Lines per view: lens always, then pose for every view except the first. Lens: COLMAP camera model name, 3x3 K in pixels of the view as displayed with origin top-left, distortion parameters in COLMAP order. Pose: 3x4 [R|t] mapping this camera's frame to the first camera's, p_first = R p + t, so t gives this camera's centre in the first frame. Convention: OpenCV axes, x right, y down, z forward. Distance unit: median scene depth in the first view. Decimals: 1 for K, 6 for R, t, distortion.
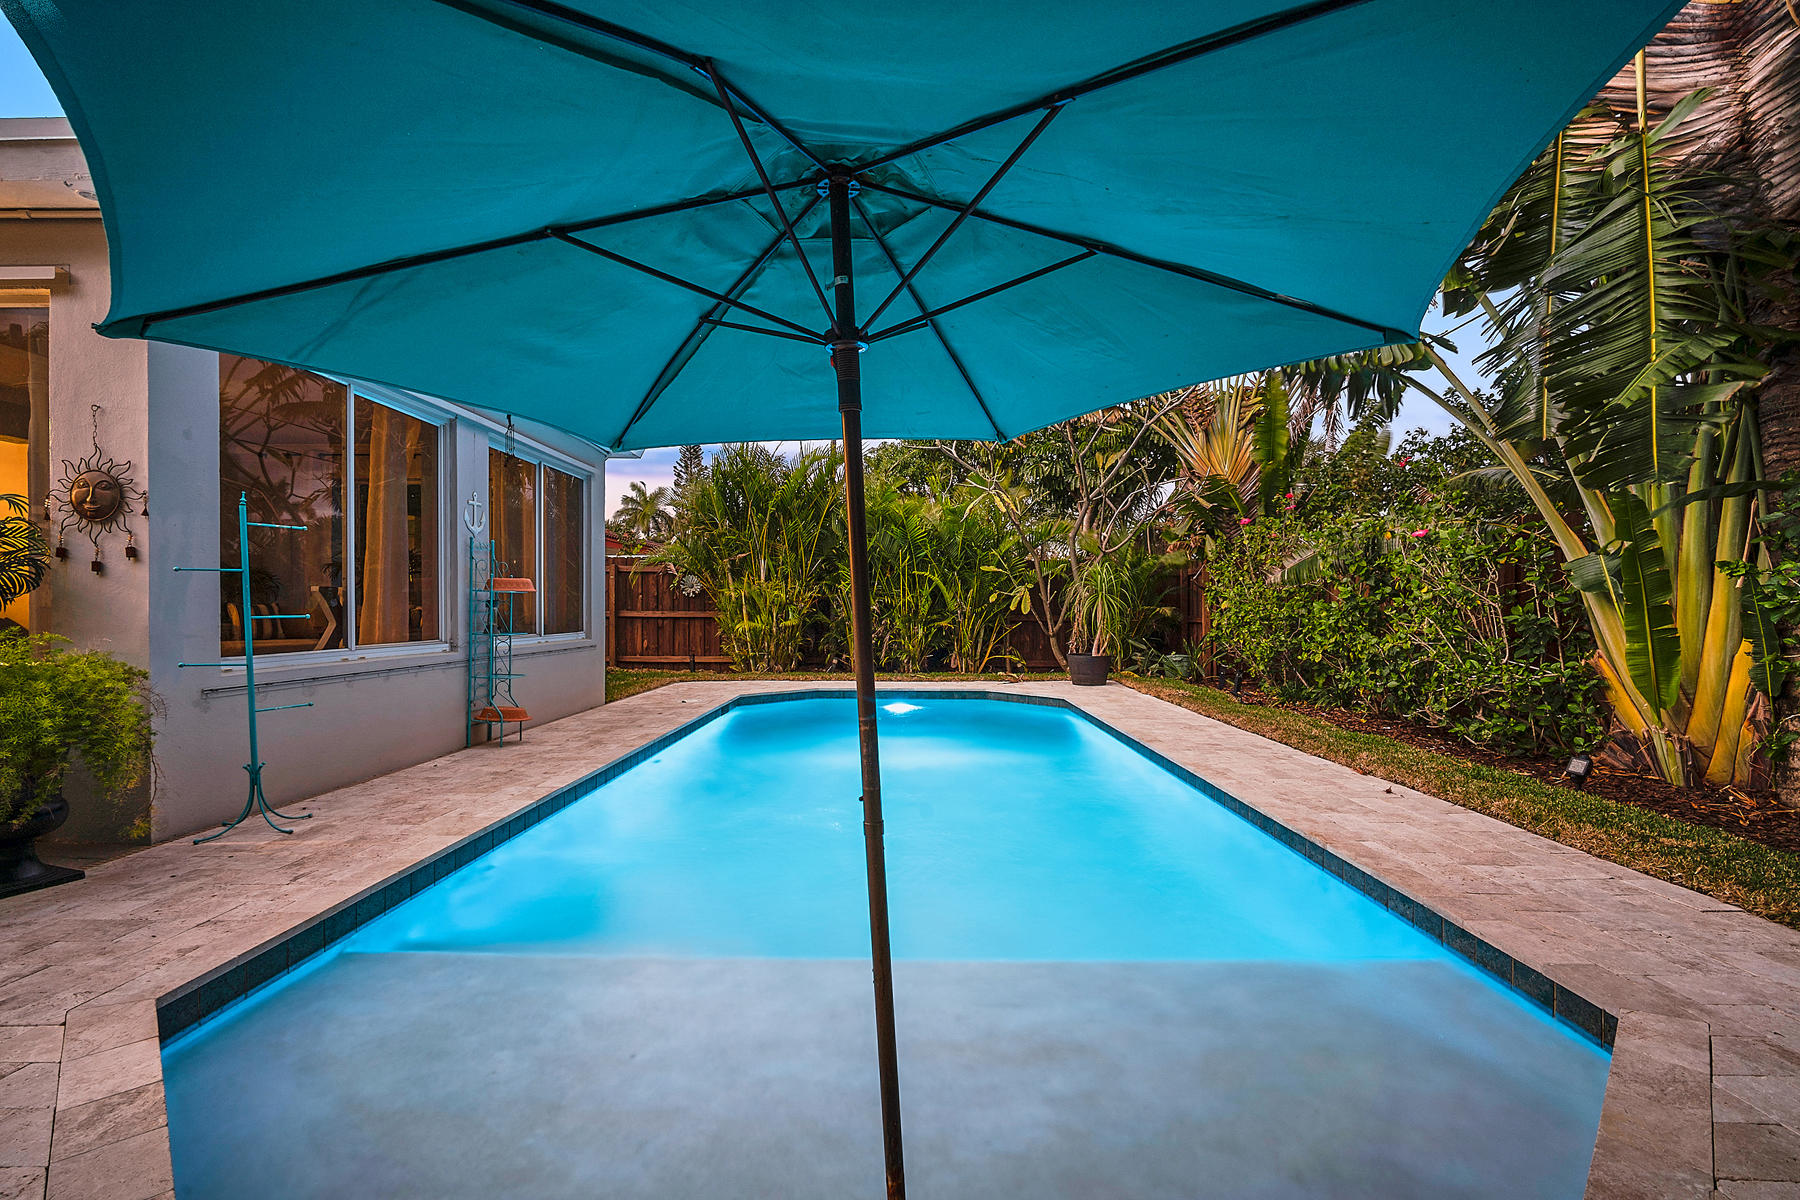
lens RADIAL K [[769.3, 0, 876.1], [0, 769.3, 613.1], [0, 0, 1]] dist [-0.017466, 0.001690]
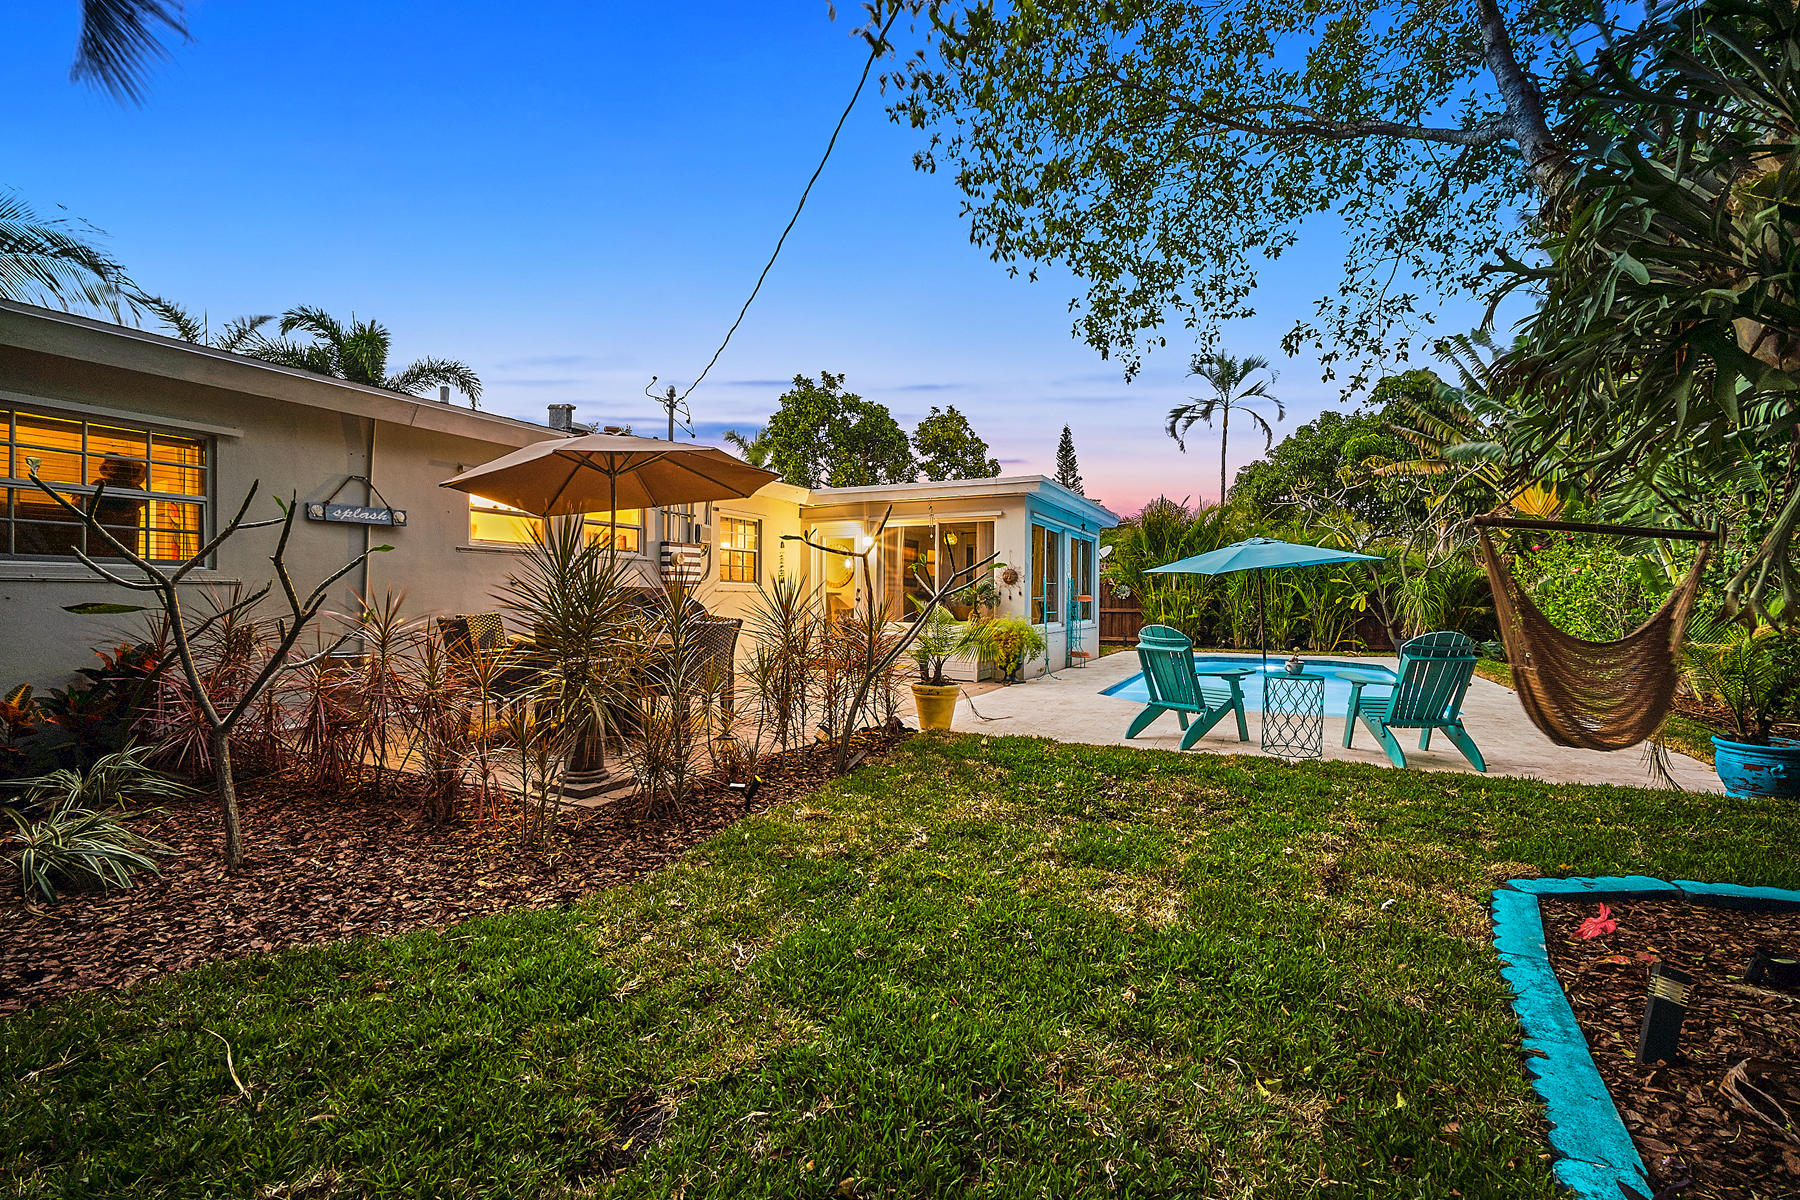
lens RADIAL K [[769.3, 0, 898.5], [0, 769.3, 601.2], [0, 0, 1]] dist [-0.017466, 0.001690]
pose [[0.912187, 0.002083, -0.409769, -0.021142], [-0.004662, 0.999975, -0.005295, -0.007450], [0.409748, 0.006740, 0.912174, -0.769371]]
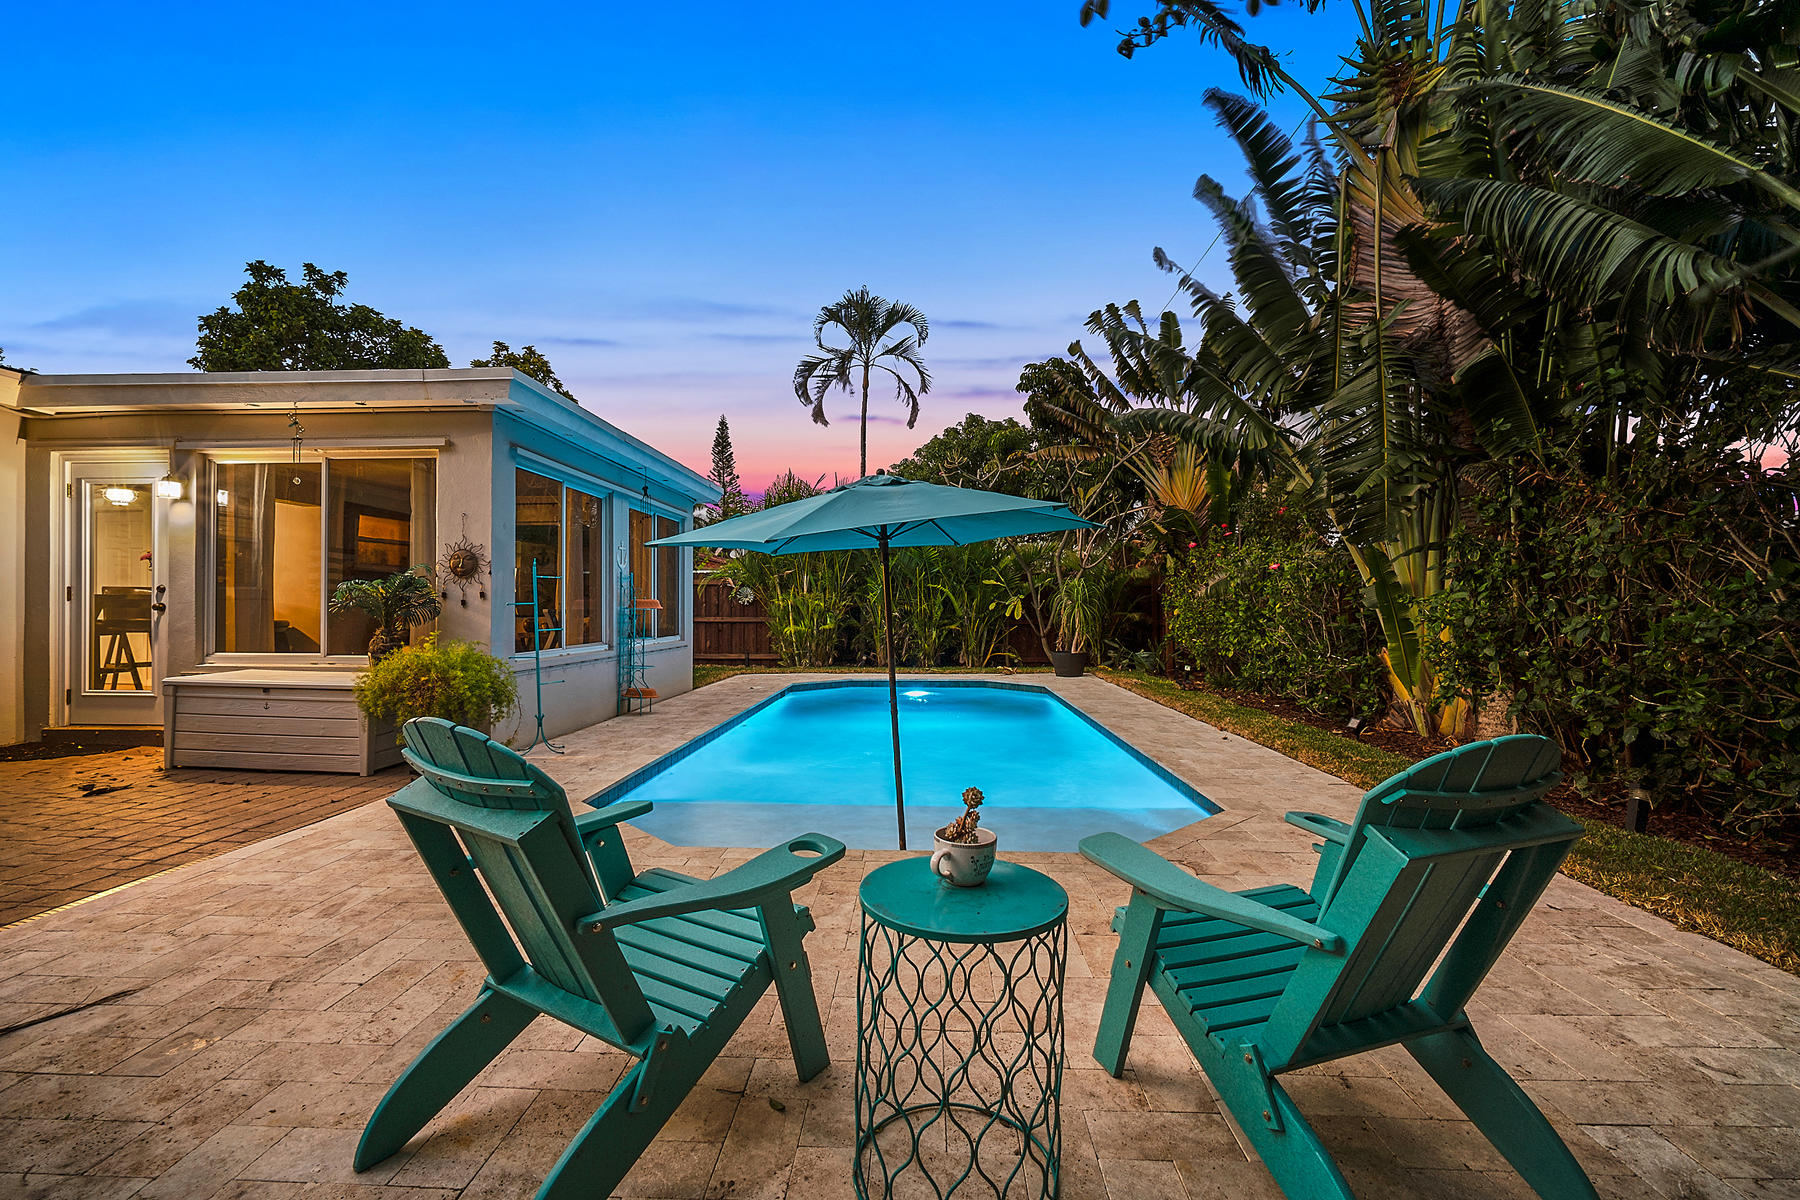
lens RADIAL K [[769.3, 0, 884.0], [0, 769.3, 591.0], [0, 0, 1]] dist [-0.017466, 0.001690]
pose [[0.999801, -0.003145, -0.019718, 0.002327], [0.002612, 0.999631, -0.027033, -0.012132], [0.019795, 0.026976, 0.999440, -0.259549]]
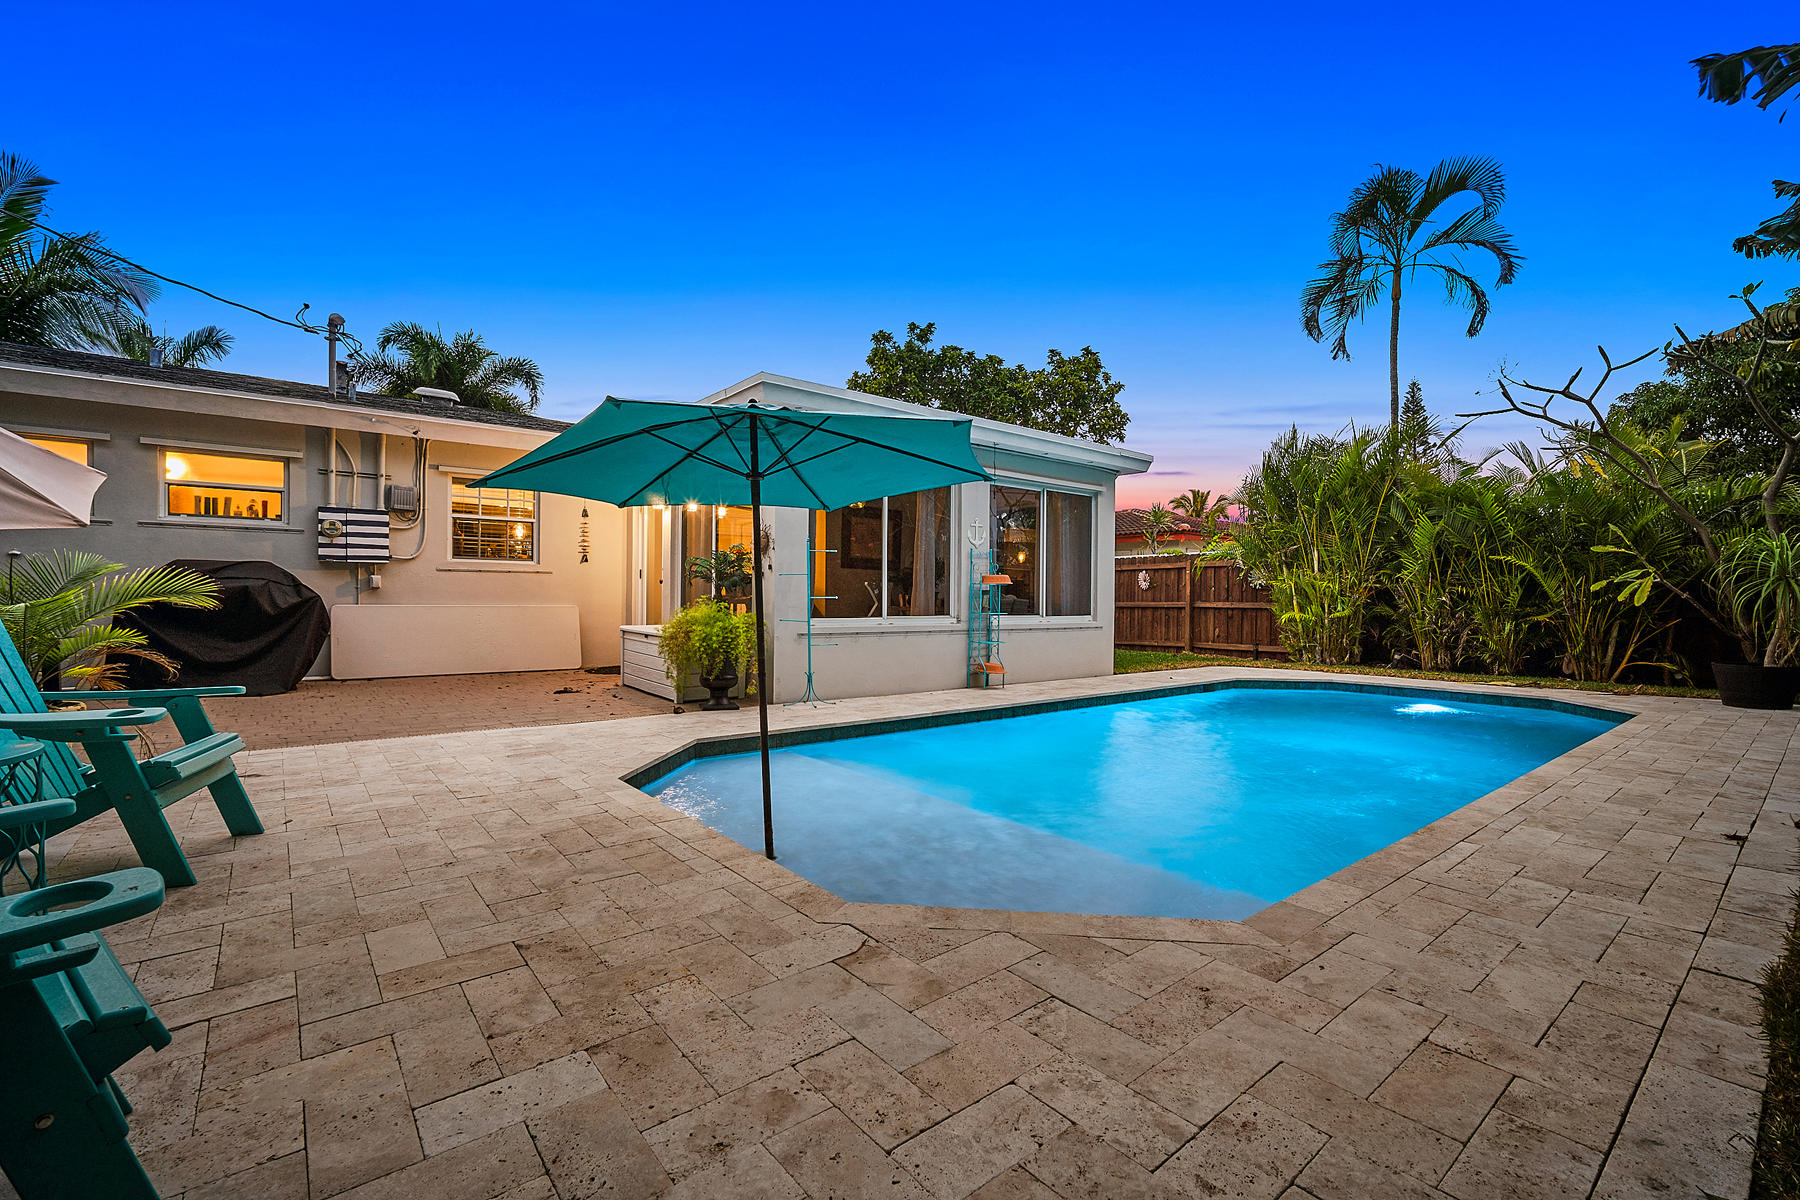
lens RADIAL K [[769.3, 0, 929.5], [0, 769.3, 596.1], [0, 0, 1]] dist [-0.017466, 0.001690]
pose [[0.657631, -0.002510, -0.753336, 0.311388], [-0.010193, 0.999873, -0.012229, 0.007803], [0.753271, 0.015721, 0.657522, -0.030204]]
